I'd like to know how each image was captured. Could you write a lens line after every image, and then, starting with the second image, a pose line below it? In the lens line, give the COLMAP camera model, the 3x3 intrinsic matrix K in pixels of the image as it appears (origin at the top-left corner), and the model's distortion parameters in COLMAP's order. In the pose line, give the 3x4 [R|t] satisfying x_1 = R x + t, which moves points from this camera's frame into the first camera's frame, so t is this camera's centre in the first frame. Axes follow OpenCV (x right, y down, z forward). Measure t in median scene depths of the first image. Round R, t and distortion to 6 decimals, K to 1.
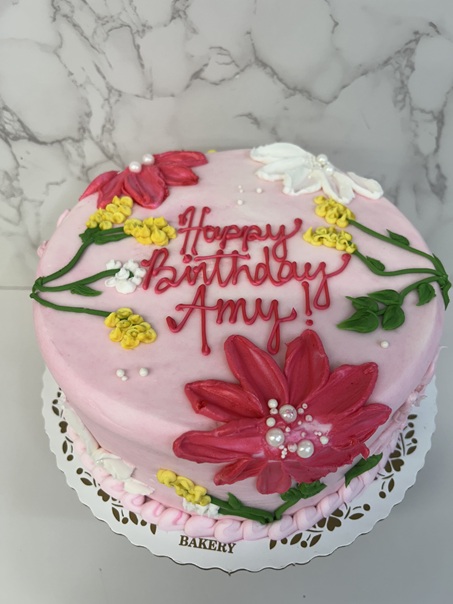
lens RADIAL K [[465.3, 0, 226.1], [0, 465.3, 302.1], [0, 0, 1]] dist [0.020682, -0.044736]
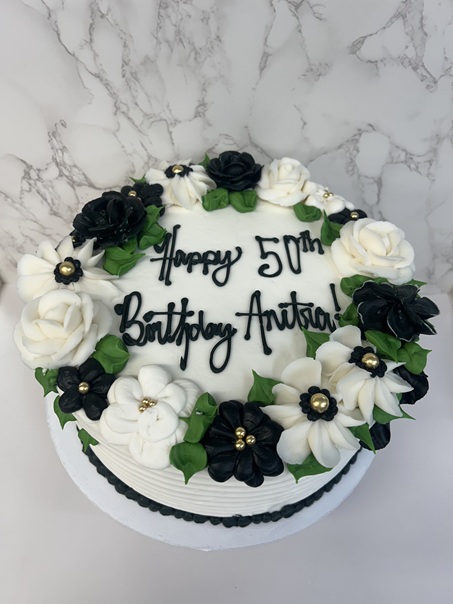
lens RADIAL K [[465.3, 0, 225.0], [0, 465.3, 301.1], [0, 0, 1]] dist [0.020682, -0.044736]
pose [[0.999557, 0.029655, 0.002509, -0.005876], [-0.029722, 0.999003, 0.033311, -0.068512], [-0.001518, -0.033371, 0.999442, -0.482023]]
